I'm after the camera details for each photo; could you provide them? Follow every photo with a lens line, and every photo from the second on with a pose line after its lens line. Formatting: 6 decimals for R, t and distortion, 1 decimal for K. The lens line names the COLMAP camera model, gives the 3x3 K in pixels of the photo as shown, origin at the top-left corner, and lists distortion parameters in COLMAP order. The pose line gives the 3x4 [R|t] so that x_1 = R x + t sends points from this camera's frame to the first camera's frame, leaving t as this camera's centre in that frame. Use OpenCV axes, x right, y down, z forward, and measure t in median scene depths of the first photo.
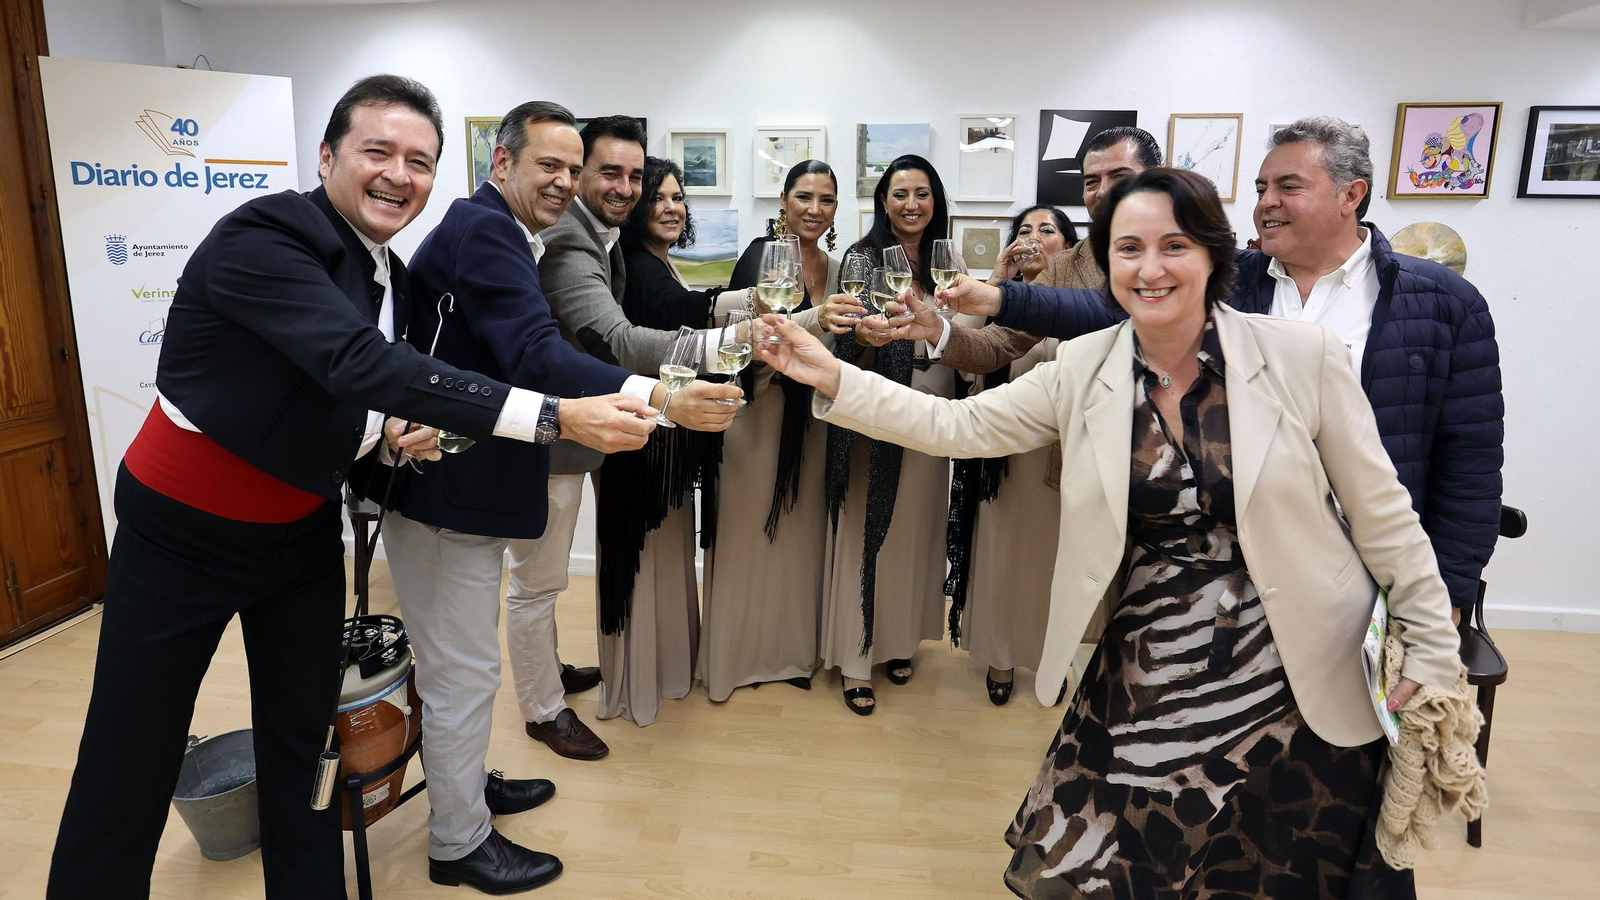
lens RADIAL K [[815.8, 0, 787.4], [0, 815.8, 374.6], [0, 0, 1]] dist [-0.071980, 0.027854]
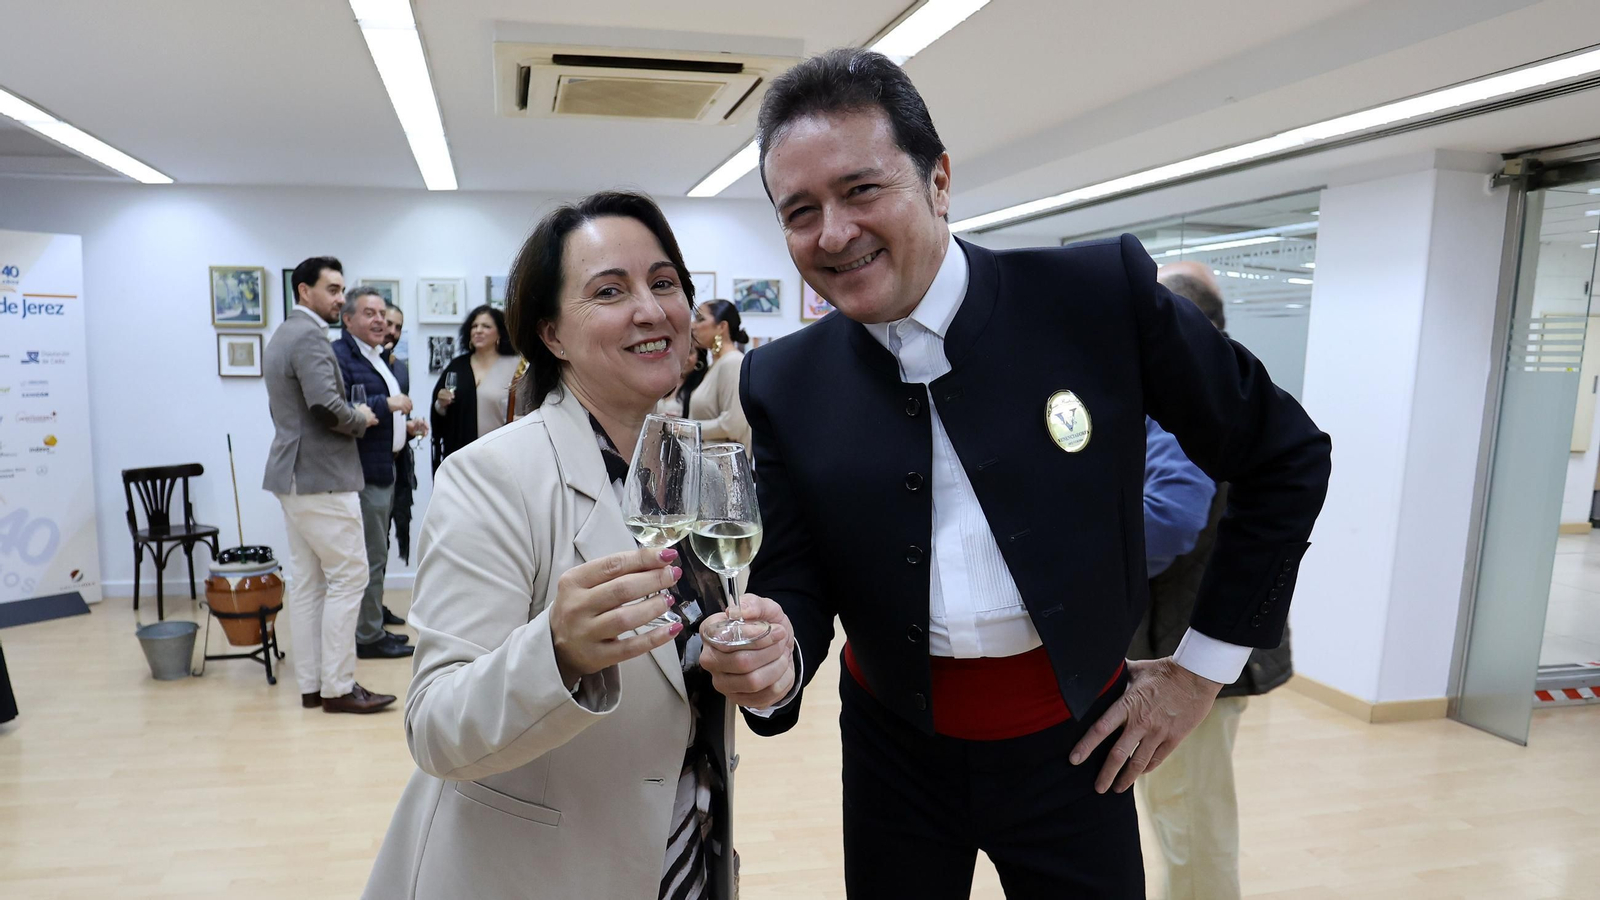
lens RADIAL K [[996.4, 0, 659.2], [0, 996.4, 513.7], [0, 0, 1]] dist [-0.053573, 0.005532]
pose [[0.959888, -0.049124, 0.276048, -0.147473], [0.054386, 0.998455, -0.011433, 0.197138], [-0.275060, 0.025987, 0.961076, -0.955773]]
